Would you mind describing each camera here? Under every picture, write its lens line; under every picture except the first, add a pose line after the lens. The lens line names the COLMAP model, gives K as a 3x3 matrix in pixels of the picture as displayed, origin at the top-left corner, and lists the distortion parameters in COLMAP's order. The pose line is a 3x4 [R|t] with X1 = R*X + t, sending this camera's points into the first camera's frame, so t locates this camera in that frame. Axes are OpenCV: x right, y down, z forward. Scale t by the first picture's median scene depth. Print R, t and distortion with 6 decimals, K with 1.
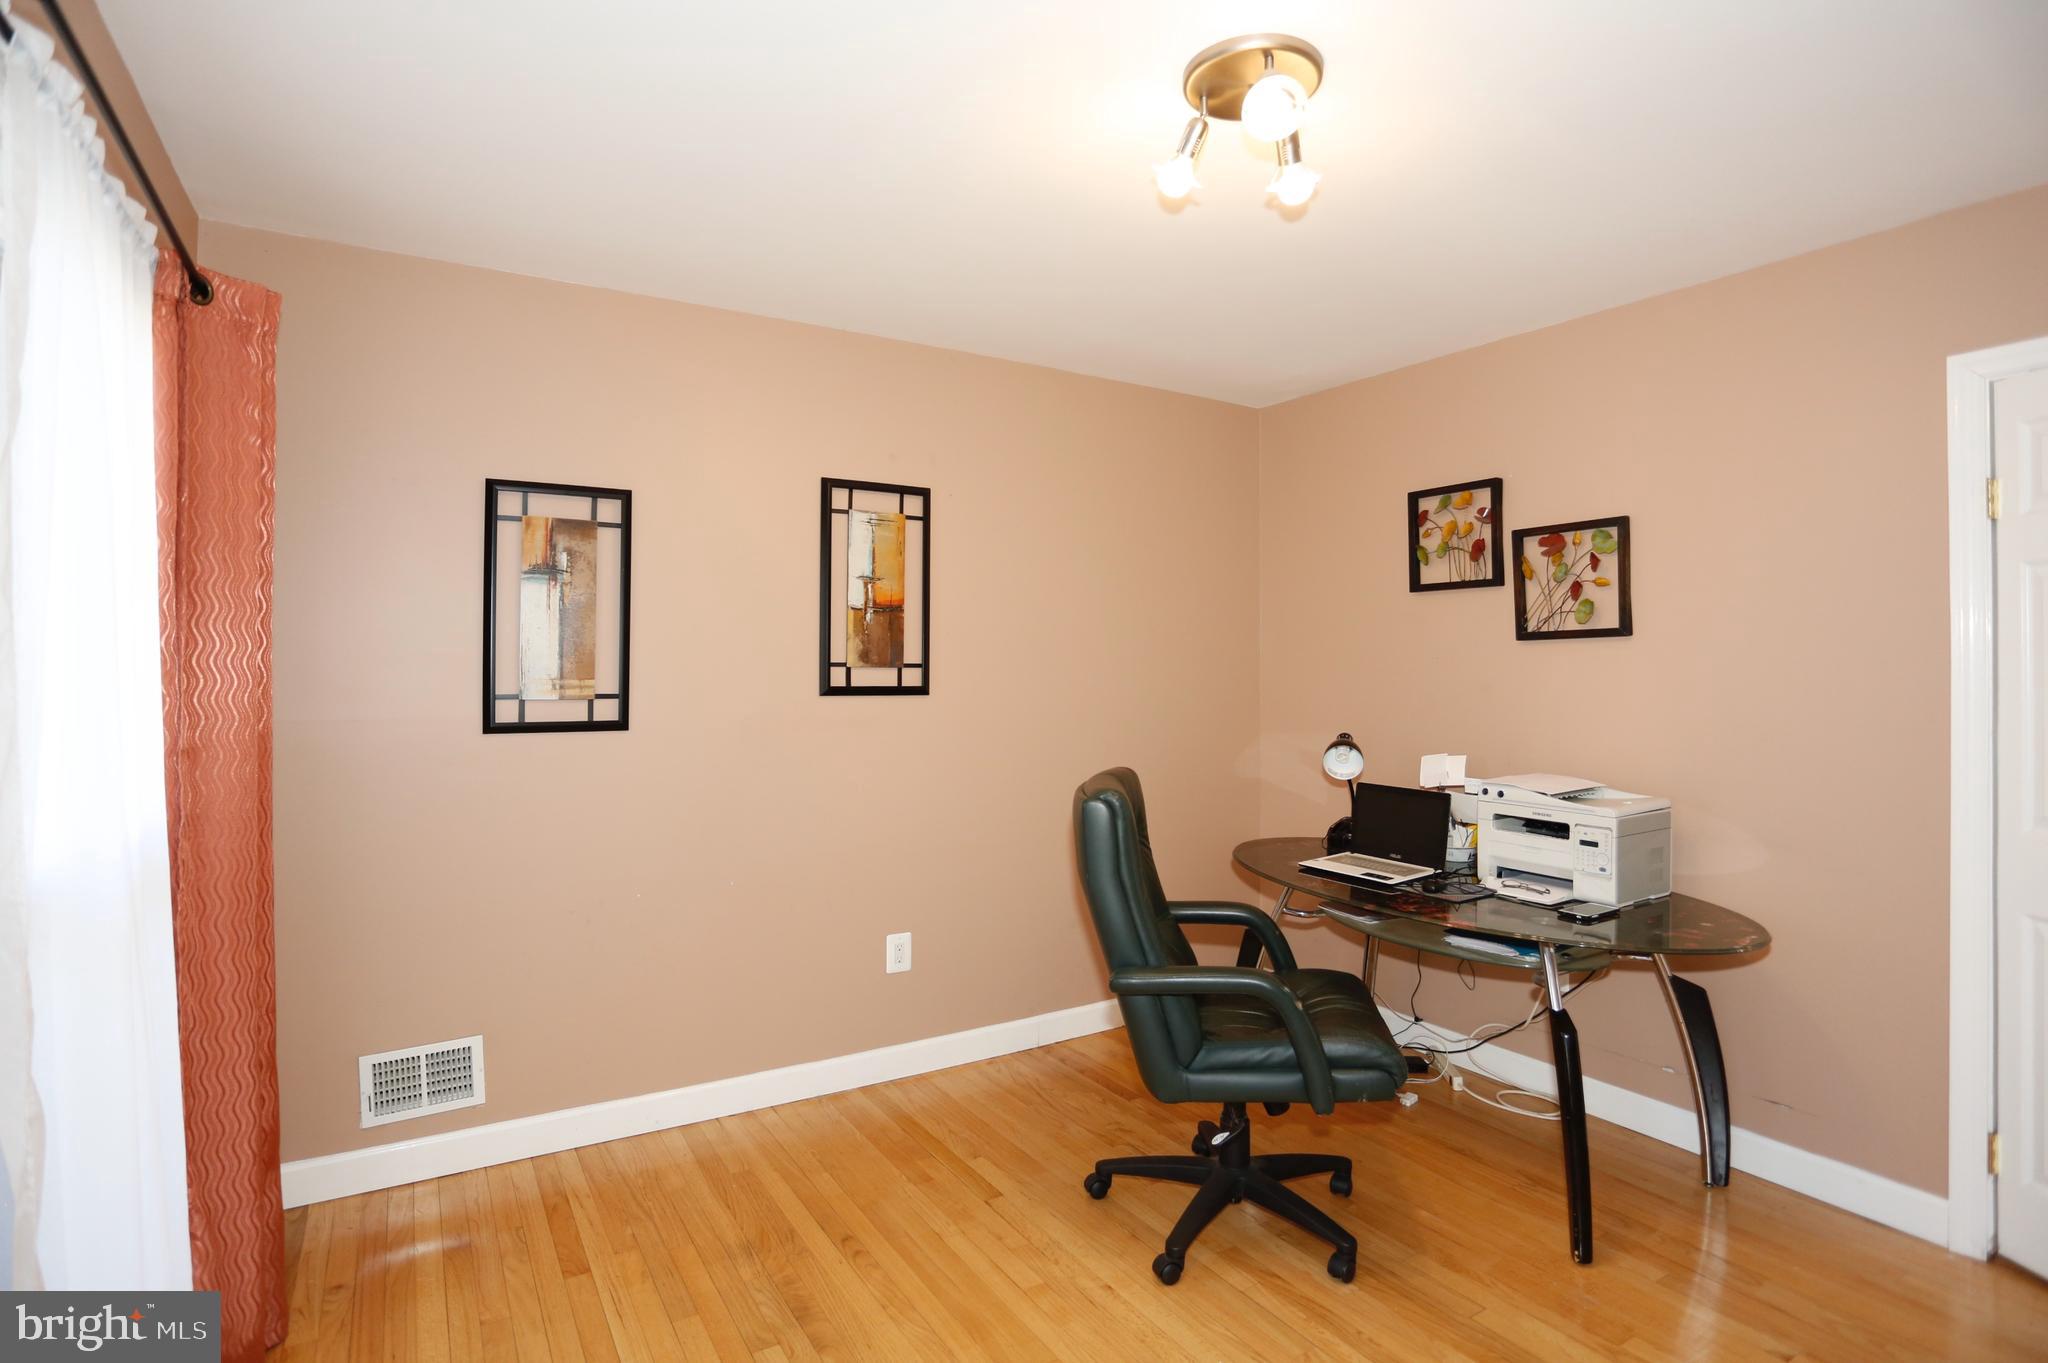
lens RADIAL K [[1008.2, 0, 1008.0], [0, 1008.2, 679.3], [0, 0, 1]] dist [-0.059081, 0.018726]
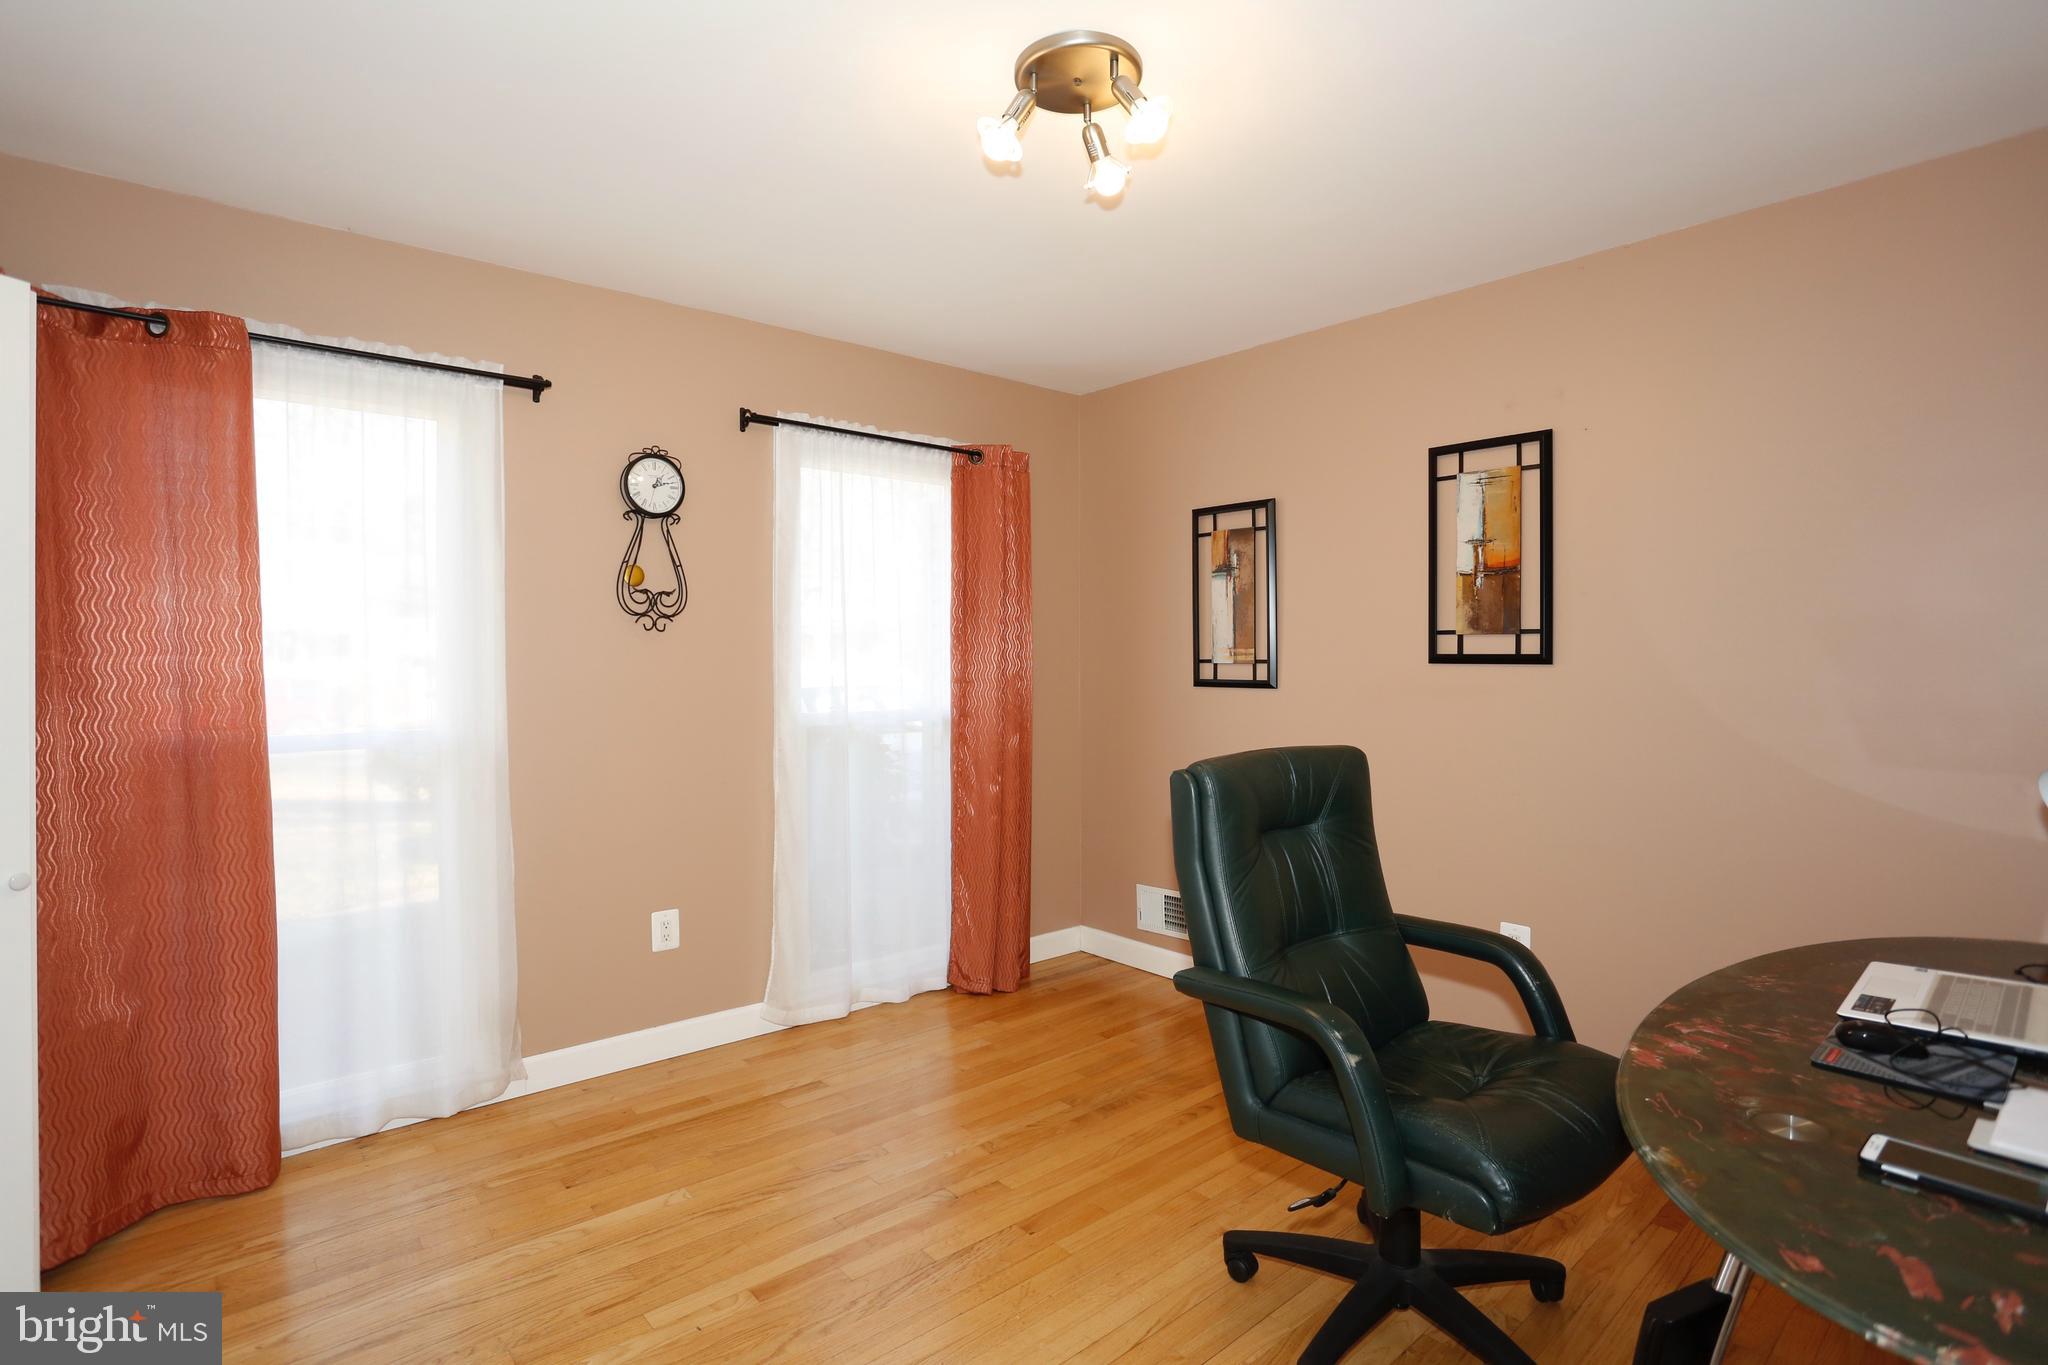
lens RADIAL K [[1008.2, 0, 1016.6], [0, 1008.2, 662.6], [0, 0, 1]] dist [-0.059081, 0.018726]
pose [[0.160870, 0.003987, -0.986968, 0.727487], [-0.007130, 0.999970, 0.002877, 0.015292], [0.986950, 0.006575, 0.160893, 0.417883]]
